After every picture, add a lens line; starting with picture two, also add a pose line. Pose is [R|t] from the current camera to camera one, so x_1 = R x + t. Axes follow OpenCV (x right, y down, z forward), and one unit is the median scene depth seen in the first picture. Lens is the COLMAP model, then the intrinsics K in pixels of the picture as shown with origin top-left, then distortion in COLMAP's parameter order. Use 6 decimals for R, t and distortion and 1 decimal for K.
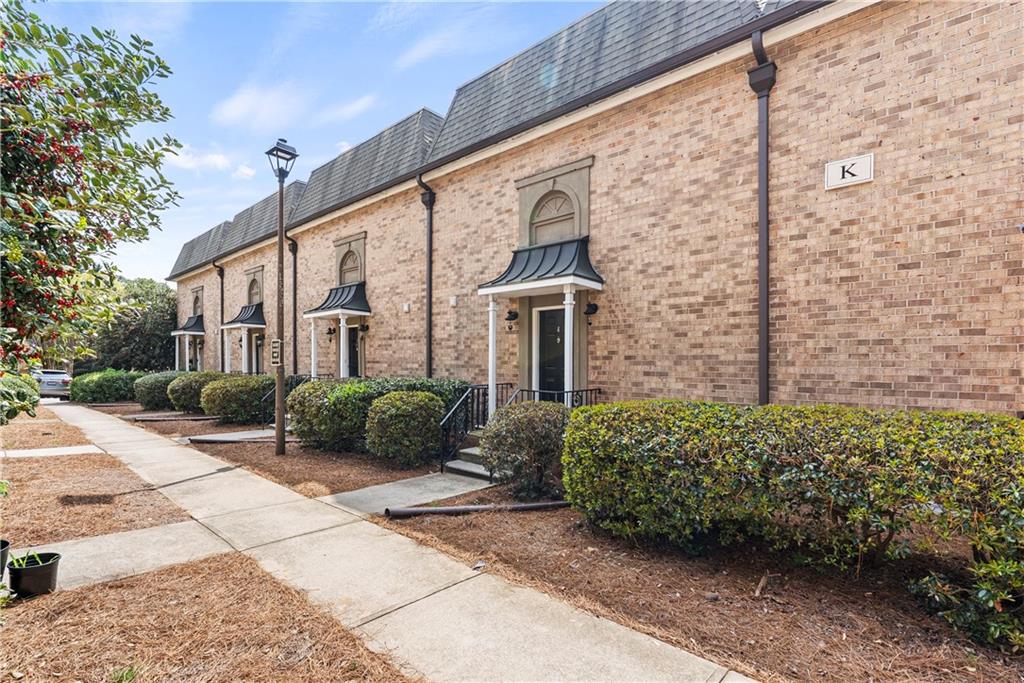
lens RADIAL K [[474.7, 0, 496.2], [0, 474.7, 370.0], [0, 0, 1]] dist [-0.009236, 0.003097]
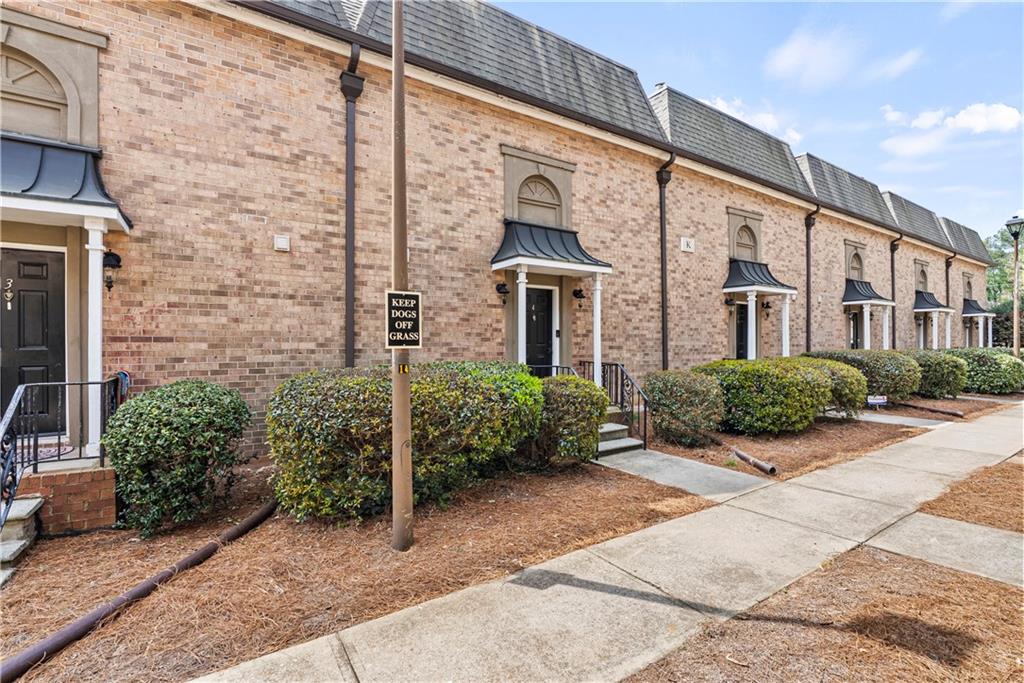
lens RADIAL K [[474.7, 0, 512.2], [0, 474.7, 337.4], [0, 0, 1]] dist [-0.009236, 0.003097]
pose [[0.233304, 0.003514, 0.972398, -0.988460], [0.018096, 0.999805, -0.007955, -0.014245], [-0.972236, 0.019453, 0.233194, 0.891412]]
